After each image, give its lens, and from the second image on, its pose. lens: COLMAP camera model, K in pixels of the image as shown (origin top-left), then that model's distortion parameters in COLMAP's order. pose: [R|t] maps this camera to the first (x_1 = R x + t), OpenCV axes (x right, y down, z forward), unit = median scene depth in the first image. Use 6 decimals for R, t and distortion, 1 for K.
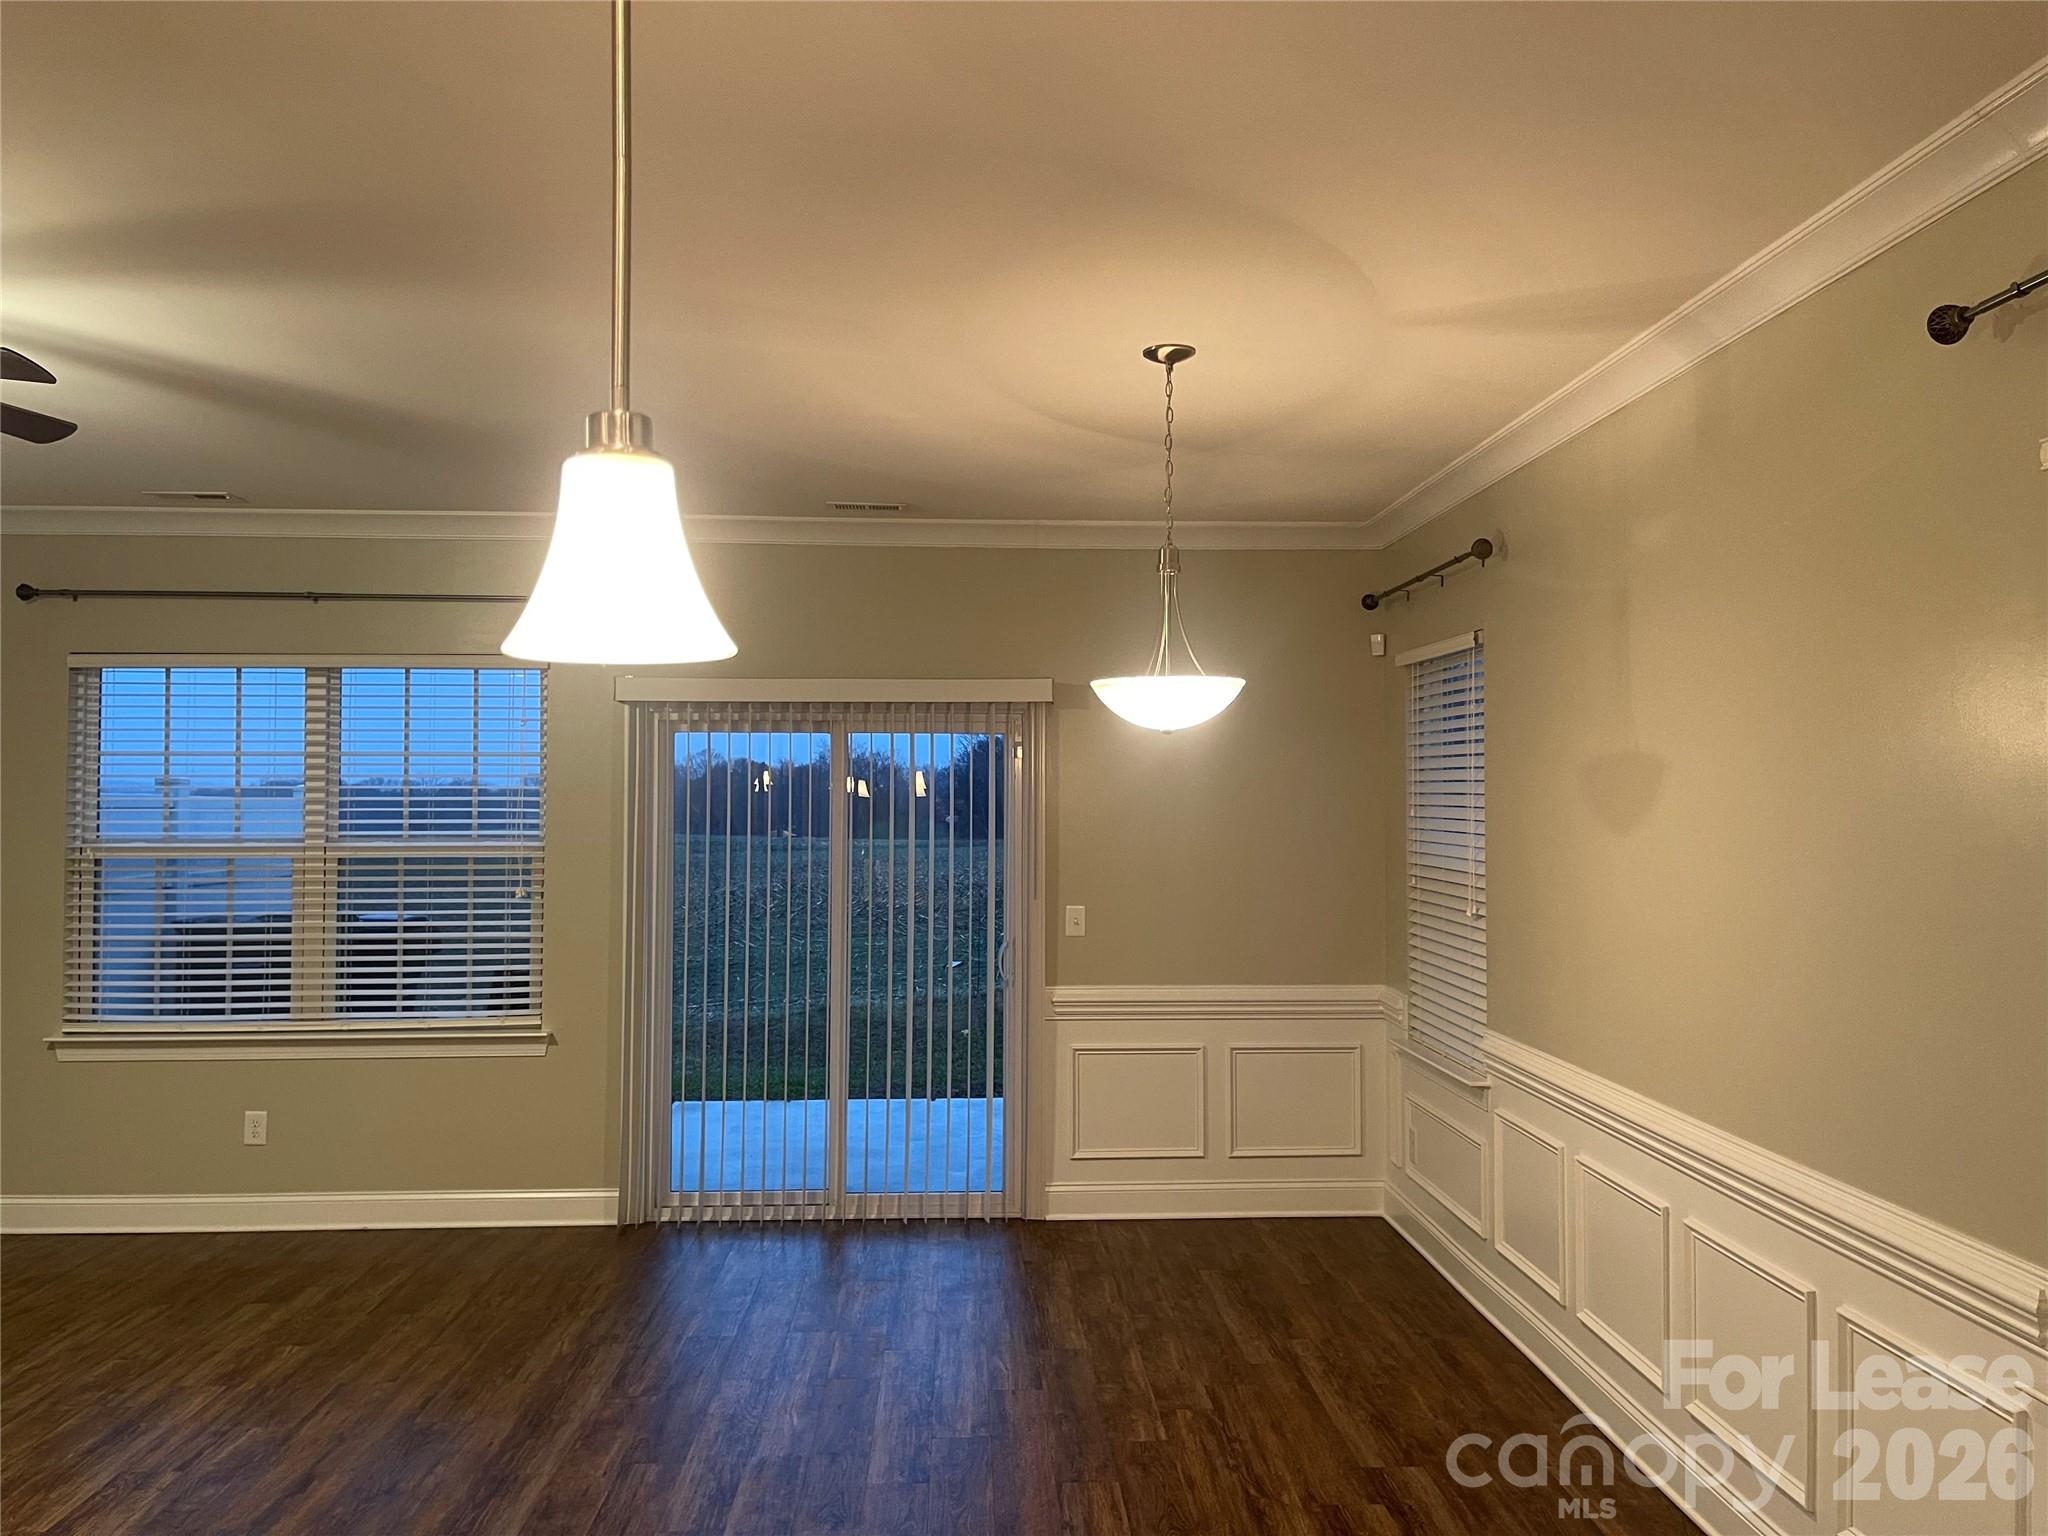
lens RADIAL K [[1574.0, 0, 1024.0], [0, 1574.0, 768.0], [0, 0, 1]] dist [0.082860, -0.150029]
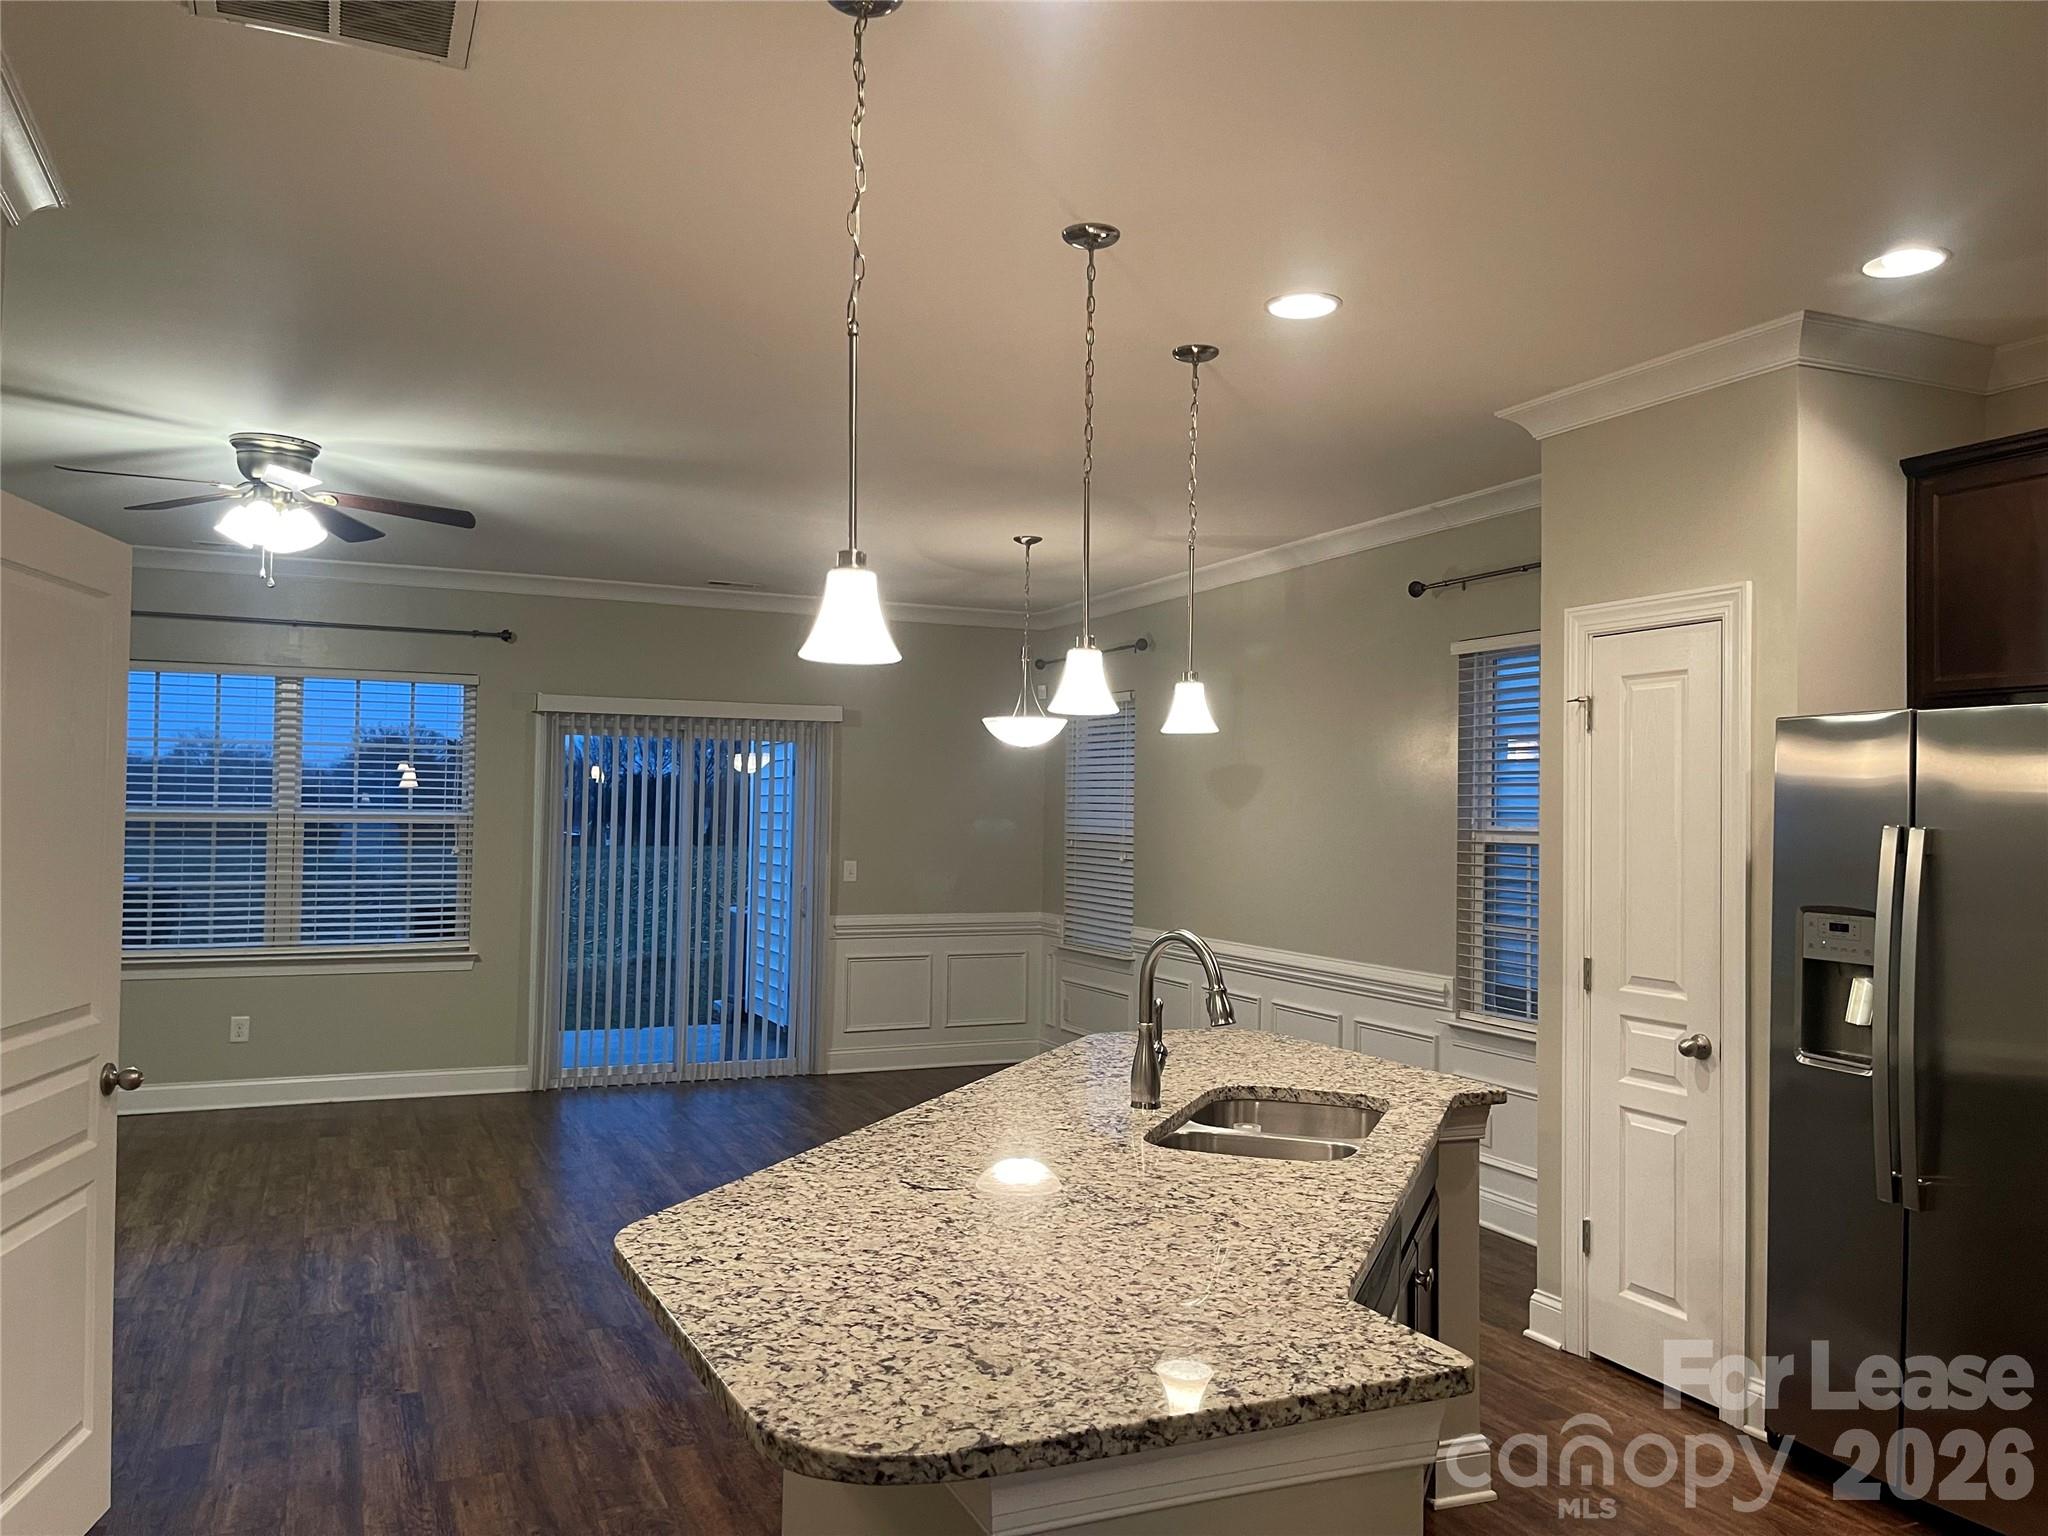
lens RADIAL K [[1574.0, 0, 1024.0], [0, 1574.0, 768.0], [0, 0, 1]] dist [0.082860, -0.150029]
pose [[0.932734, 0.023093, 0.359825, -0.354679], [-0.020947, 0.999732, -0.009860, 0.012267], [-0.359956, 0.001660, 0.932968, -0.438765]]
